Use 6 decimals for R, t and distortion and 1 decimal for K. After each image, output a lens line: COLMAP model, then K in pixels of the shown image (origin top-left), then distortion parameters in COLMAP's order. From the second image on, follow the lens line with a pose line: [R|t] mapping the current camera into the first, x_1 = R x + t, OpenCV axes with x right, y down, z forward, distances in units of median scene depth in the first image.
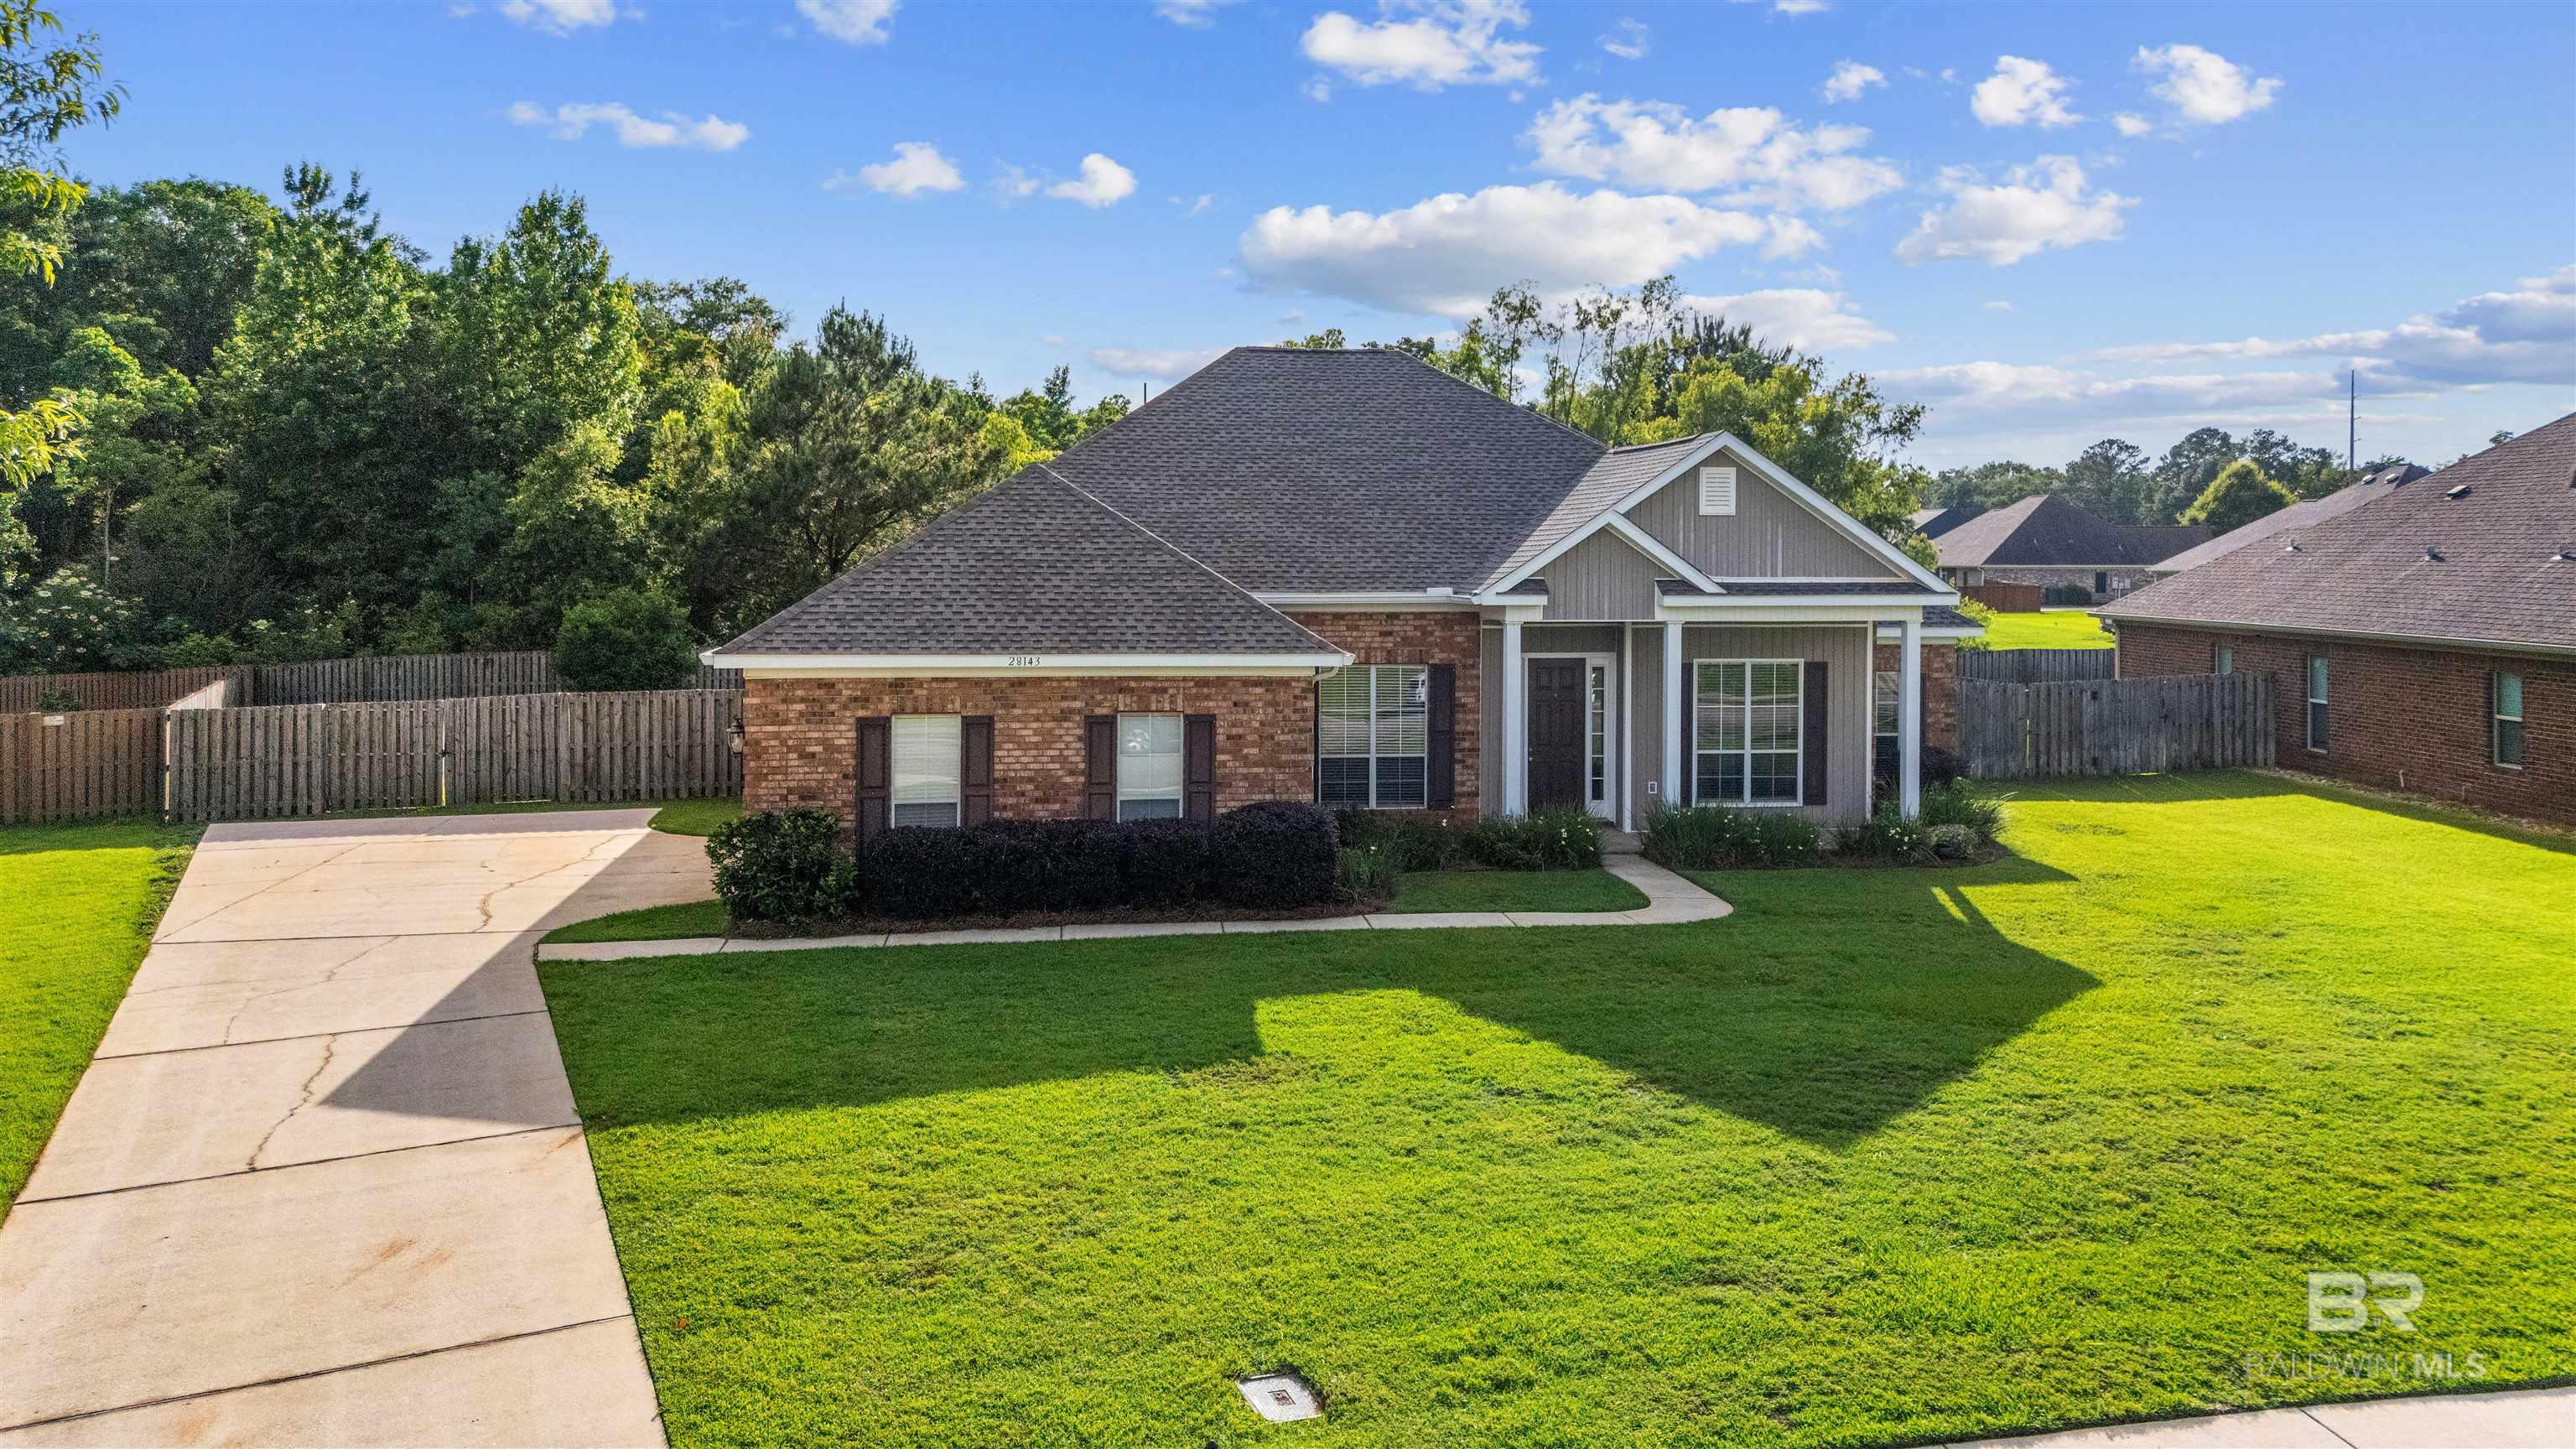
lens RADIAL K [[1953.8, 0, 1289.2], [0, 1953.8, 581.1], [0, 0, 1]] dist [0.036443, -0.007244]
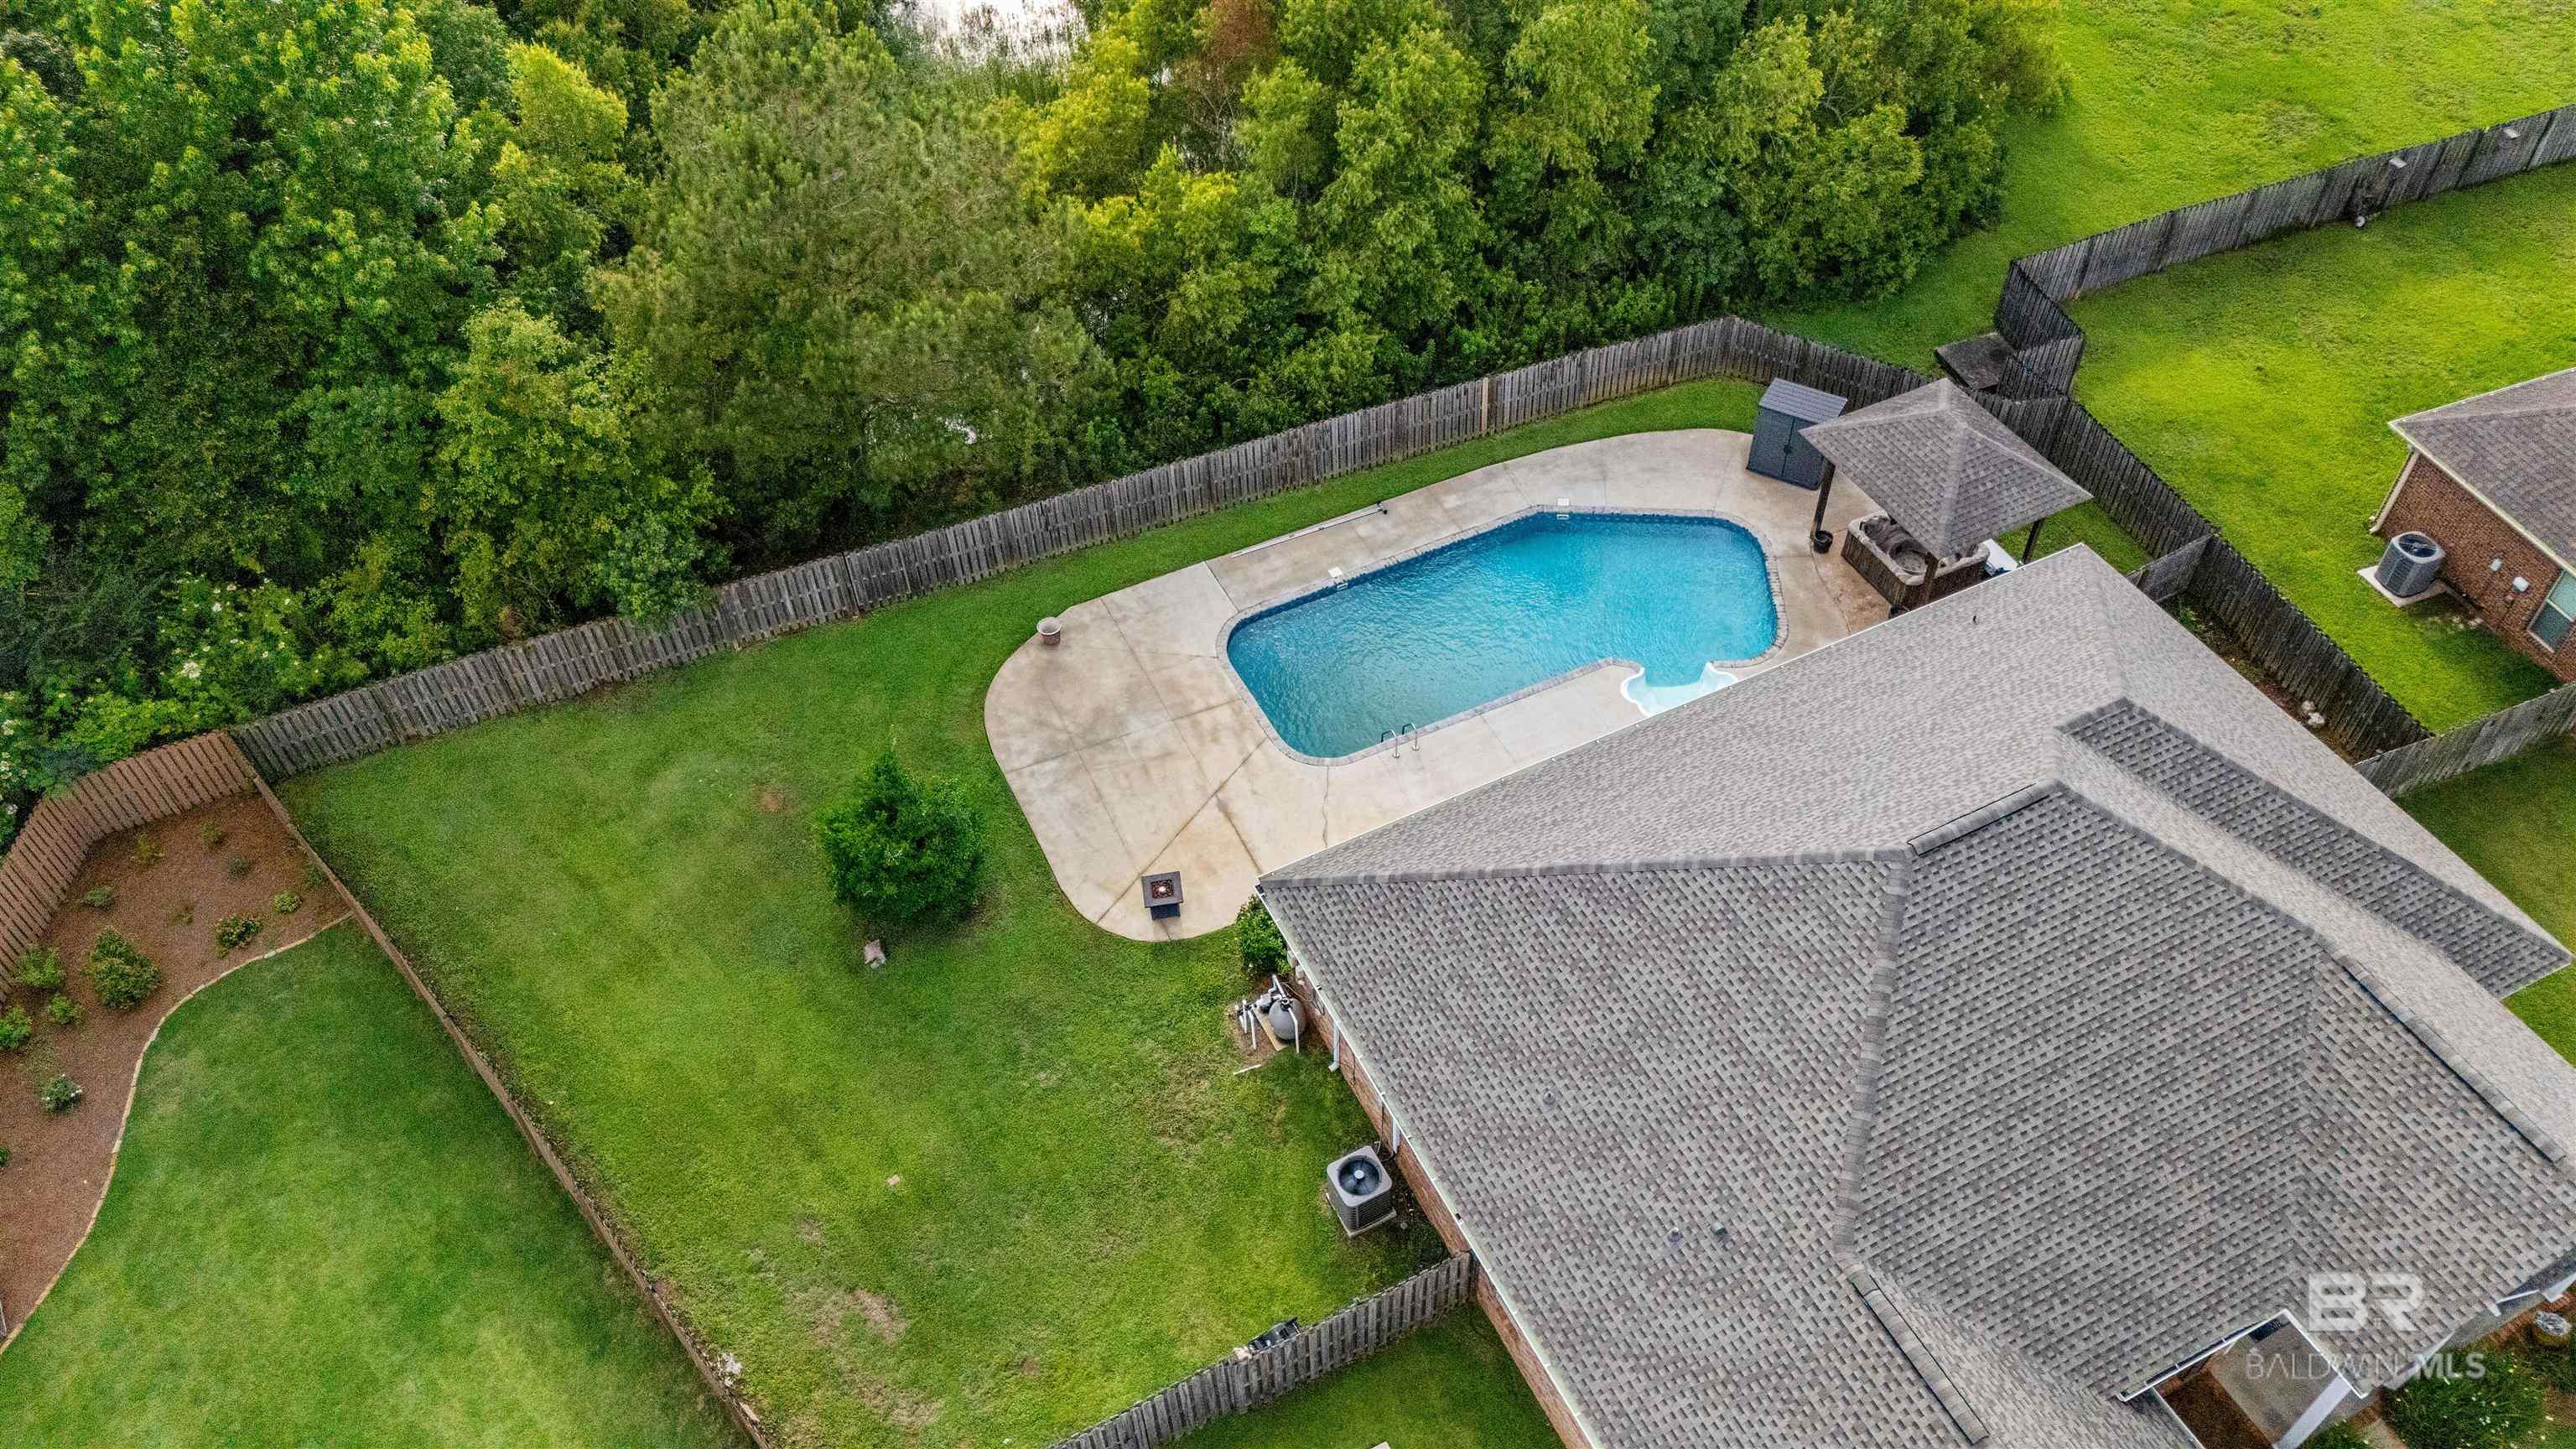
lens RADIAL K [[1899.3, 0, 1288.0], [0, 1899.3, 724.5], [0, 0, 1]] dist [0.050896, -0.028525]
pose [[0.947980, -0.254608, 0.191071, -0.528795], [0.039260, 0.689161, 0.723544, -0.957489], [-0.315899, -0.678404, 0.663306, 0.711264]]
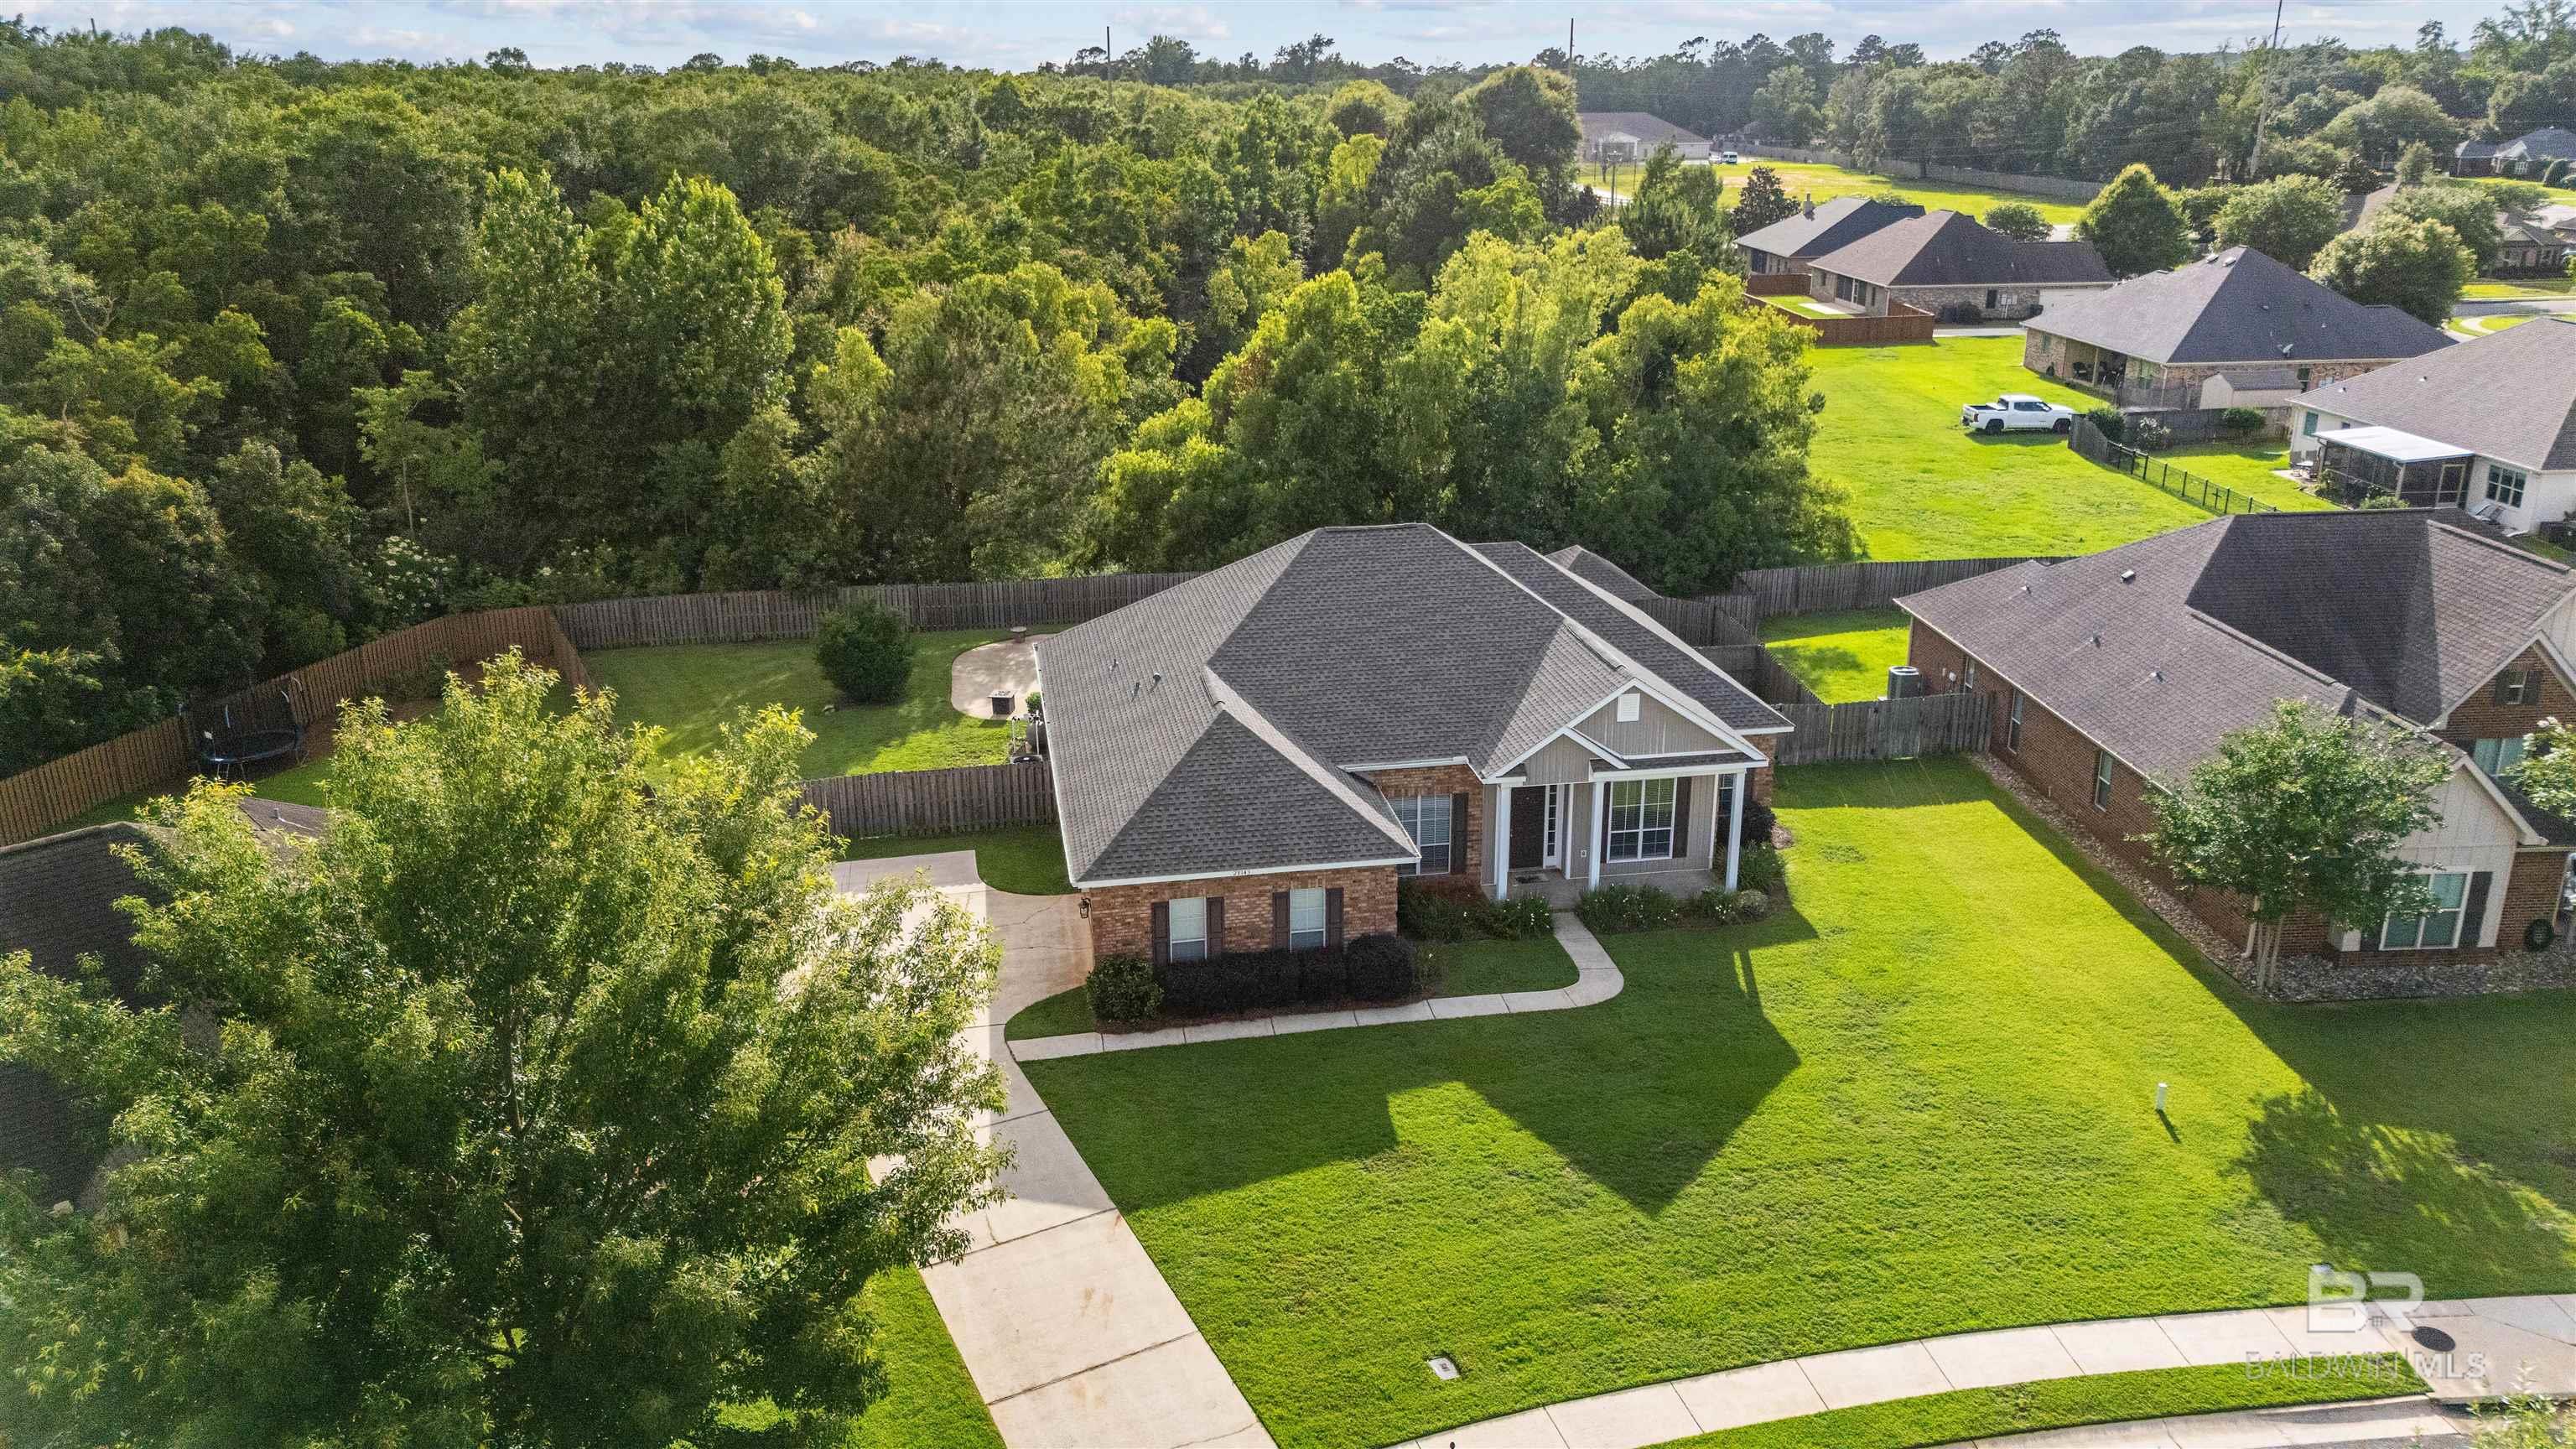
lens RADIAL K [[1899.3, 0, 1288.0], [0, 1899.3, 724.5], [0, 0, 1]] dist [0.050896, -0.028525]
pose [[0.999499, -0.019062, 0.025276, -0.112382], [0.010504, 0.952863, 0.303218, -0.523845], [-0.029865, -0.302800, 0.952586, -0.539362]]
